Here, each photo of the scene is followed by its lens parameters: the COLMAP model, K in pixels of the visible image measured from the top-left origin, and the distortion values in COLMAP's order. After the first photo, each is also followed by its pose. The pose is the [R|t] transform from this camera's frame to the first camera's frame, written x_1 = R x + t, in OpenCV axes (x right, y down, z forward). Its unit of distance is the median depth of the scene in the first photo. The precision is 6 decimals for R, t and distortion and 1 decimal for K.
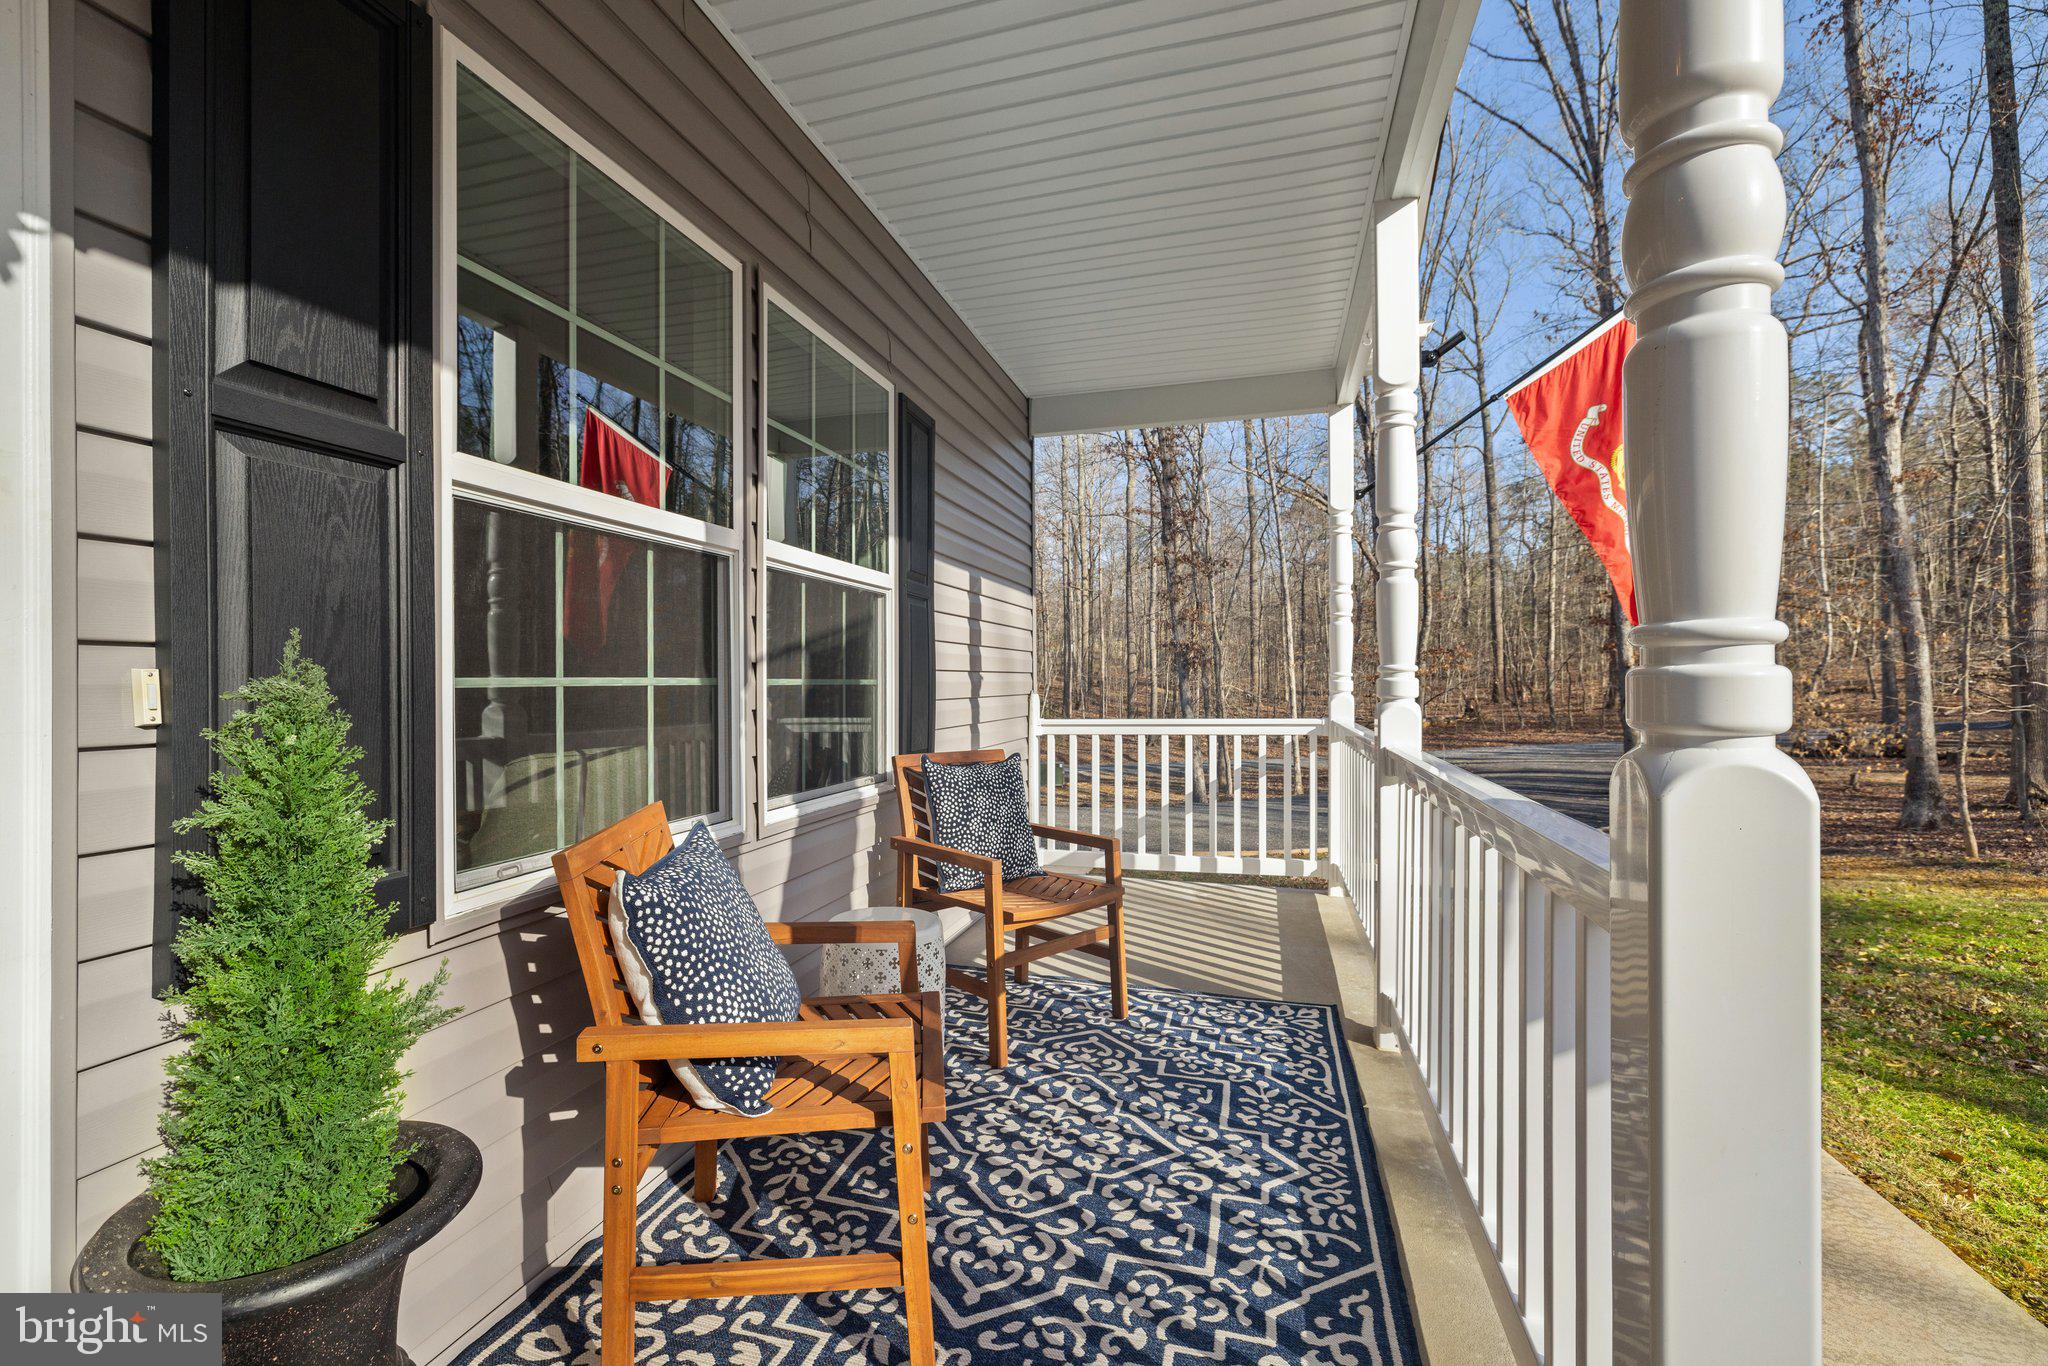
lens RADIAL K [[856.8, 0, 1024.0], [0, 856.8, 683.0], [0, 0, 1]] dist [-0.000292, -0.000272]
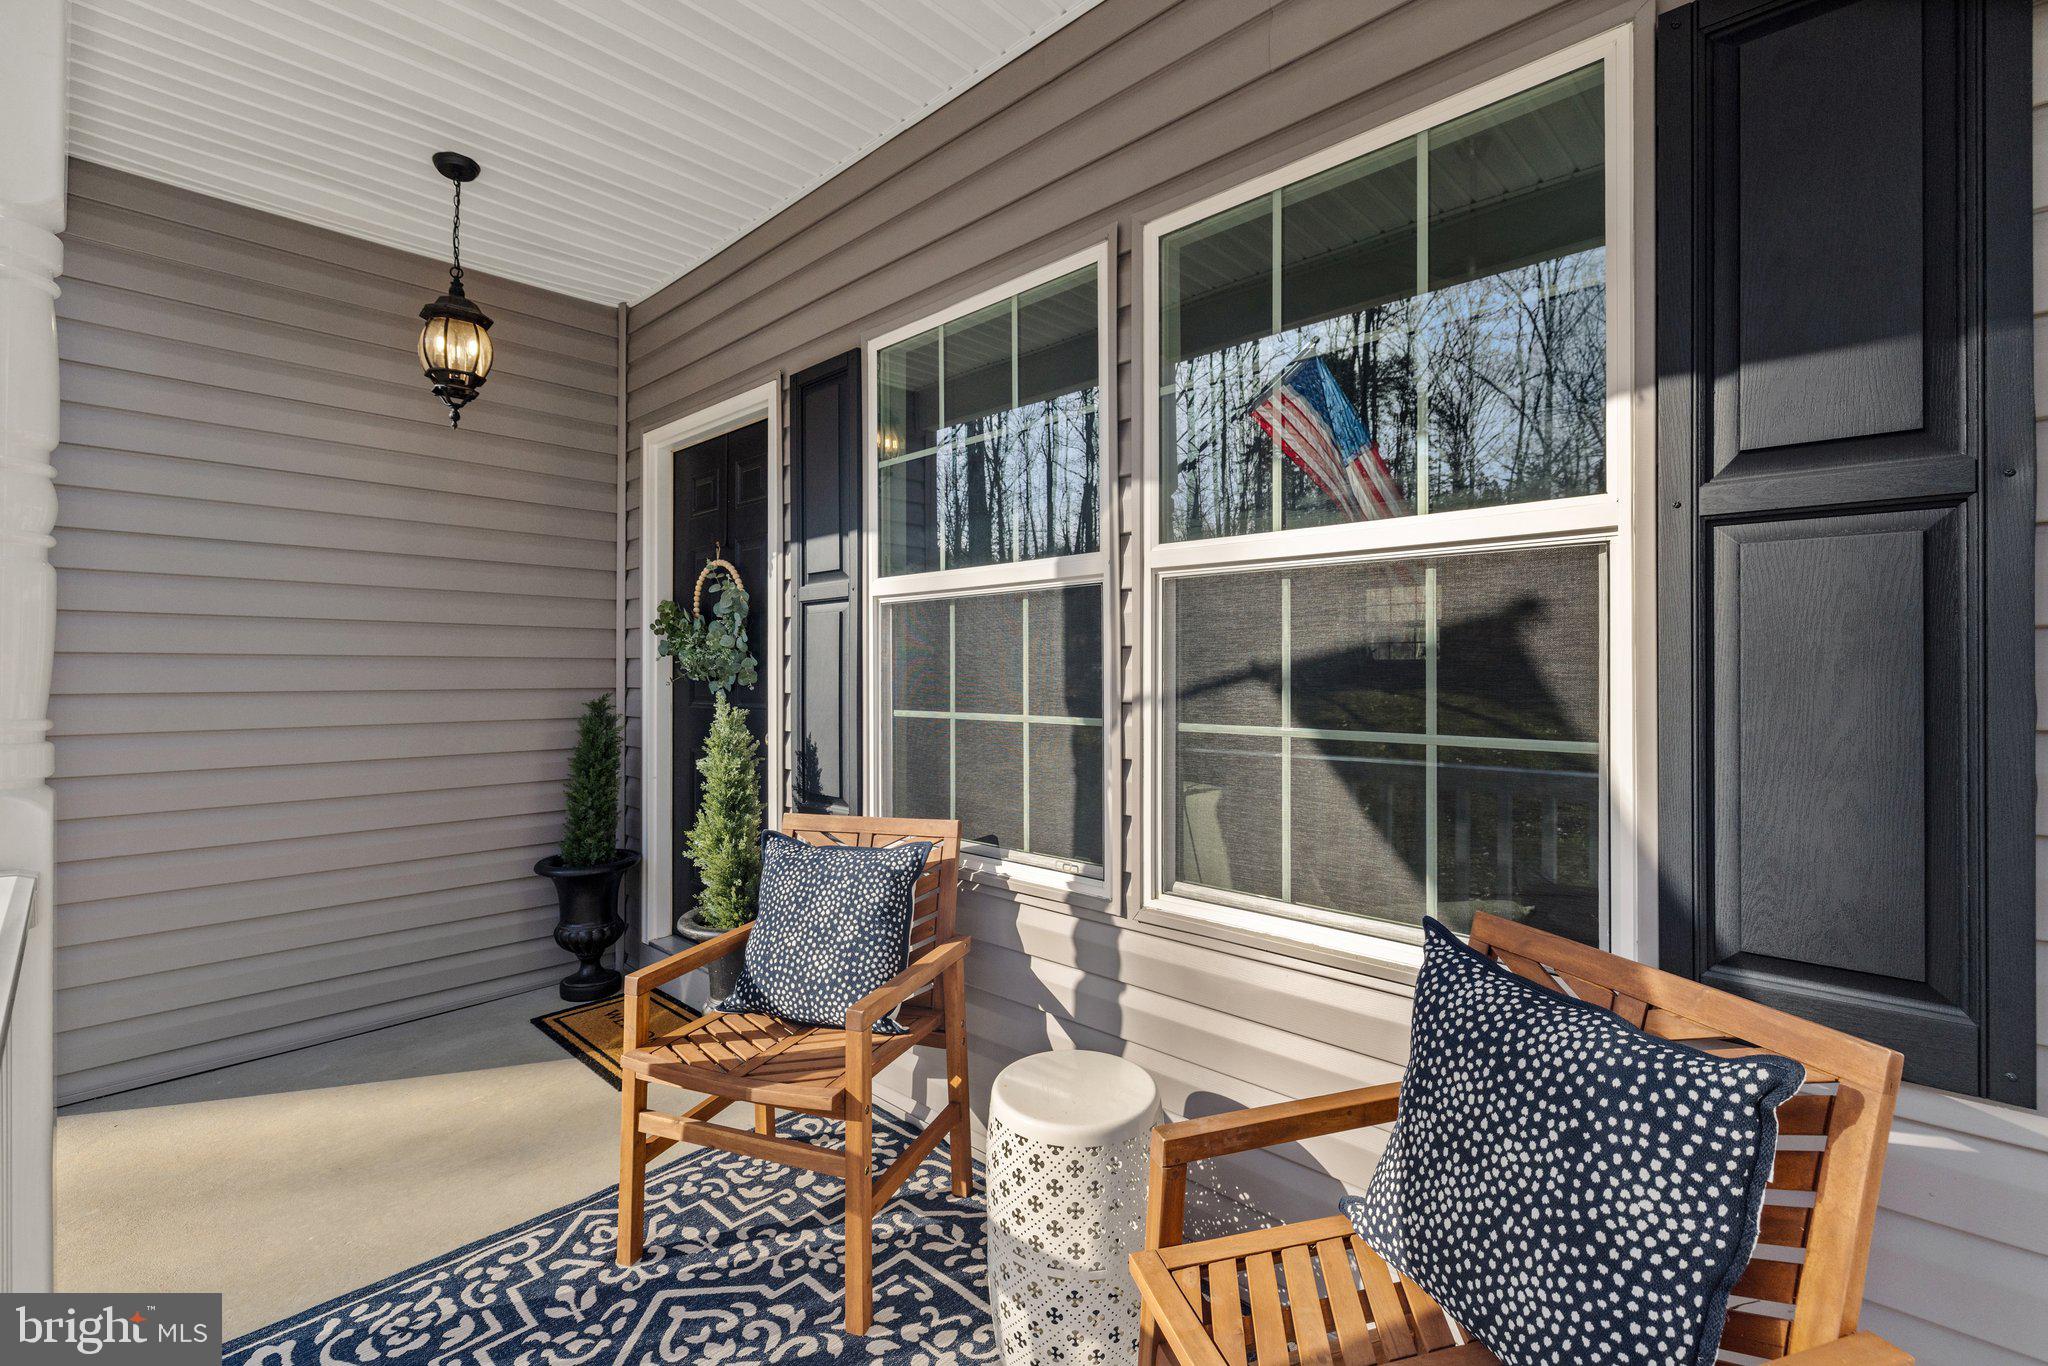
lens RADIAL K [[912.5, 0, 1016.2], [0, 912.5, 667.5], [0, 0, 1]] dist [0.000658, -0.000963]
pose [[-0.472718, 0.000030, -0.881214, 0.607317], [-0.000822, 1.000000, 0.000475, -0.068918], [0.881214, 0.000949, -0.472717, 1.567436]]
